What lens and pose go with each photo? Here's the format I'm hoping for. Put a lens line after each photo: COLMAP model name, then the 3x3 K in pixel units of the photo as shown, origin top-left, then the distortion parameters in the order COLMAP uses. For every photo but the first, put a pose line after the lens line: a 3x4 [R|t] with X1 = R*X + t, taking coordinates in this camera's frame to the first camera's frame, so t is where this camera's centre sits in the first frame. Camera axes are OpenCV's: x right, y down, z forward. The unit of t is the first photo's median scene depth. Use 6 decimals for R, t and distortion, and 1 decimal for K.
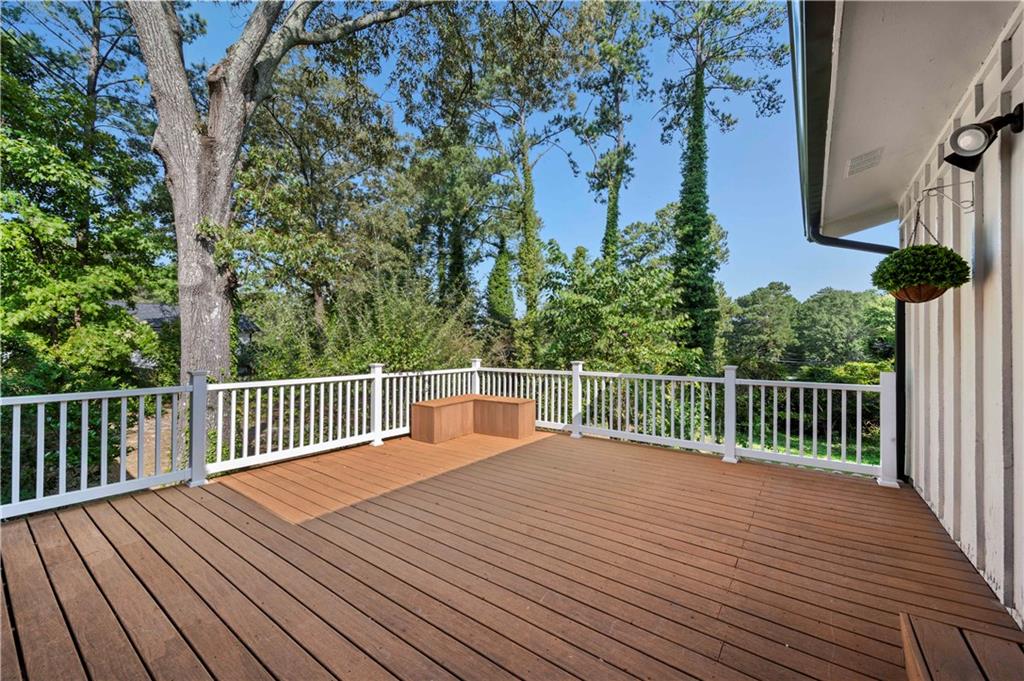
lens RADIAL K [[403.9, 0, 516.5], [0, 403.9, 336.6], [0, 0, 1]] dist [0.001723, -0.000234]
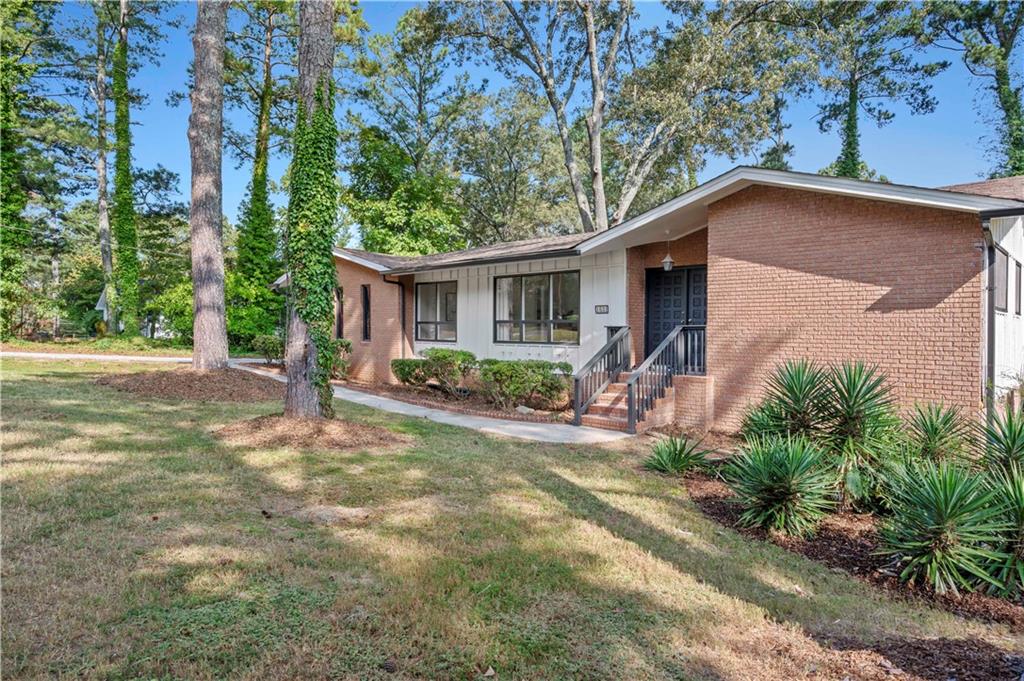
lens RADIAL K [[618.7, 0, 507.3], [0, 618.7, 339.4], [0, 0, 1]] dist [-0.000071, 0.001999]
pose [[0.990629, -0.002564, -0.136556, -1.761953], [0.007973, 0.999204, 0.039083, -0.093414], [0.136347, -0.039805, 0.989861, -5.611429]]
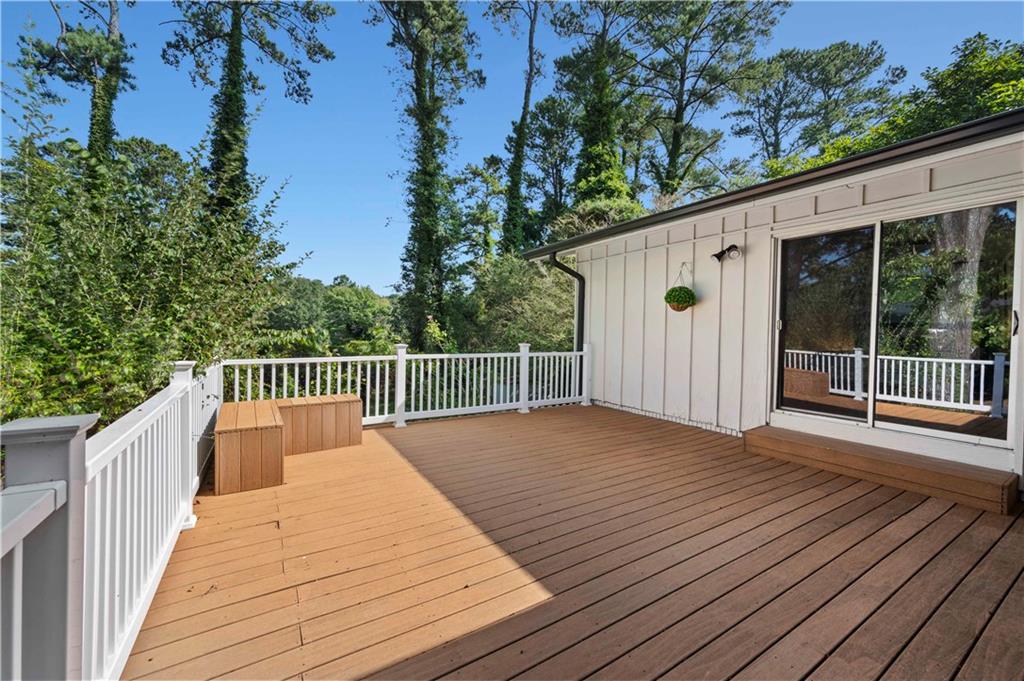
lens RADIAL K [[403.9, 0, 506.4], [0, 403.9, 341.1], [0, 0, 1]] dist [0.001723, -0.000234]
pose [[0.377437, -0.024698, 0.925706, -0.934910], [-0.031106, 0.998742, 0.039330, 0.014233], [-0.925513, -0.043640, 0.376194, 0.663011]]
